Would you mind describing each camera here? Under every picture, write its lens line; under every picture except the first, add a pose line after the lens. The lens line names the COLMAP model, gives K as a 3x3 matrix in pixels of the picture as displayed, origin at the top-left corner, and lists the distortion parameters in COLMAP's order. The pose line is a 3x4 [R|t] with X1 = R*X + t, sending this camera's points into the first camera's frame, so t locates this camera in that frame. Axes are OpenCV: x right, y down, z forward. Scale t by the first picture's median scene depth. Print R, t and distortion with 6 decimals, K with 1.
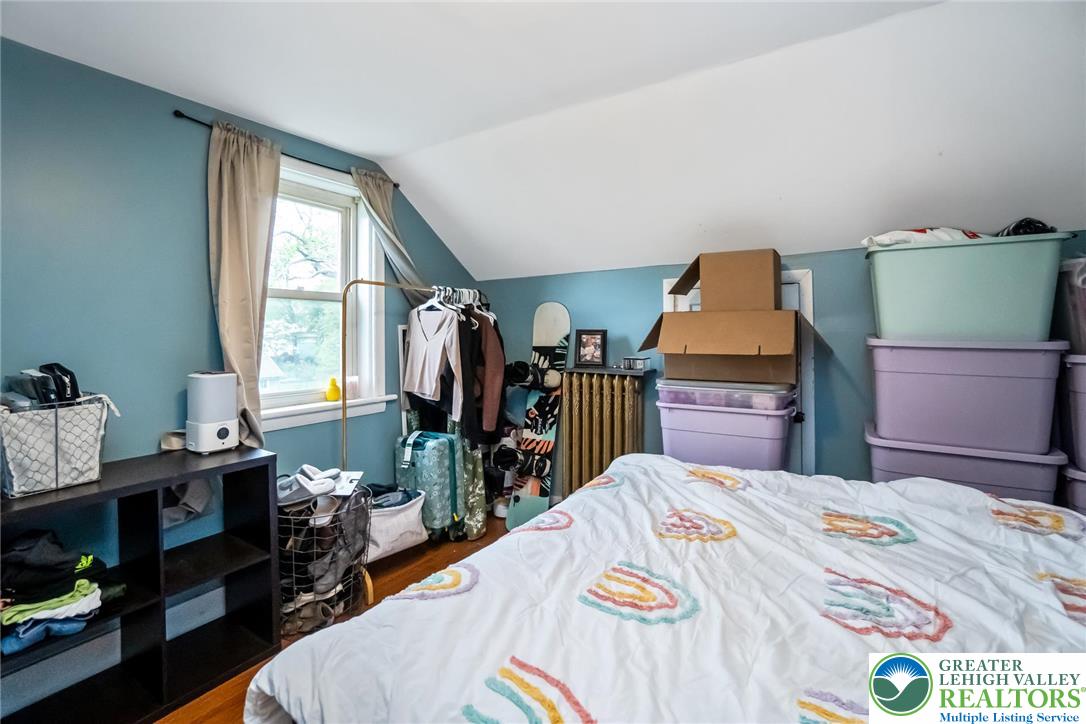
lens RADIAL K [[476.0, 0, 543.5], [0, 476.0, 336.6], [0, 0, 1]] dist [-0.022067, 0.000530]
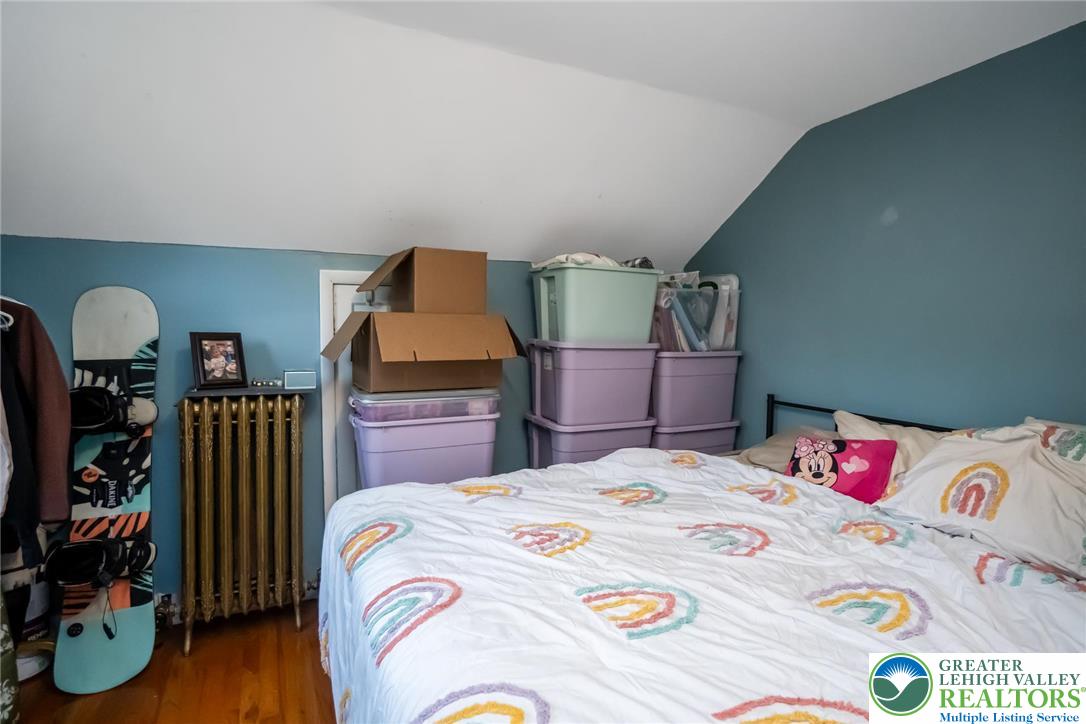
lens RADIAL K [[527.0, 0, 543.0], [0, 527.0, 362.0], [0, 0, 1]] dist [-0.060736, 0.033921]
pose [[0.540397, -0.034596, 0.840698, -0.412694], [0.007056, 0.999306, 0.036588, 0.005628], [-0.841380, -0.013840, 0.540266, 0.323101]]
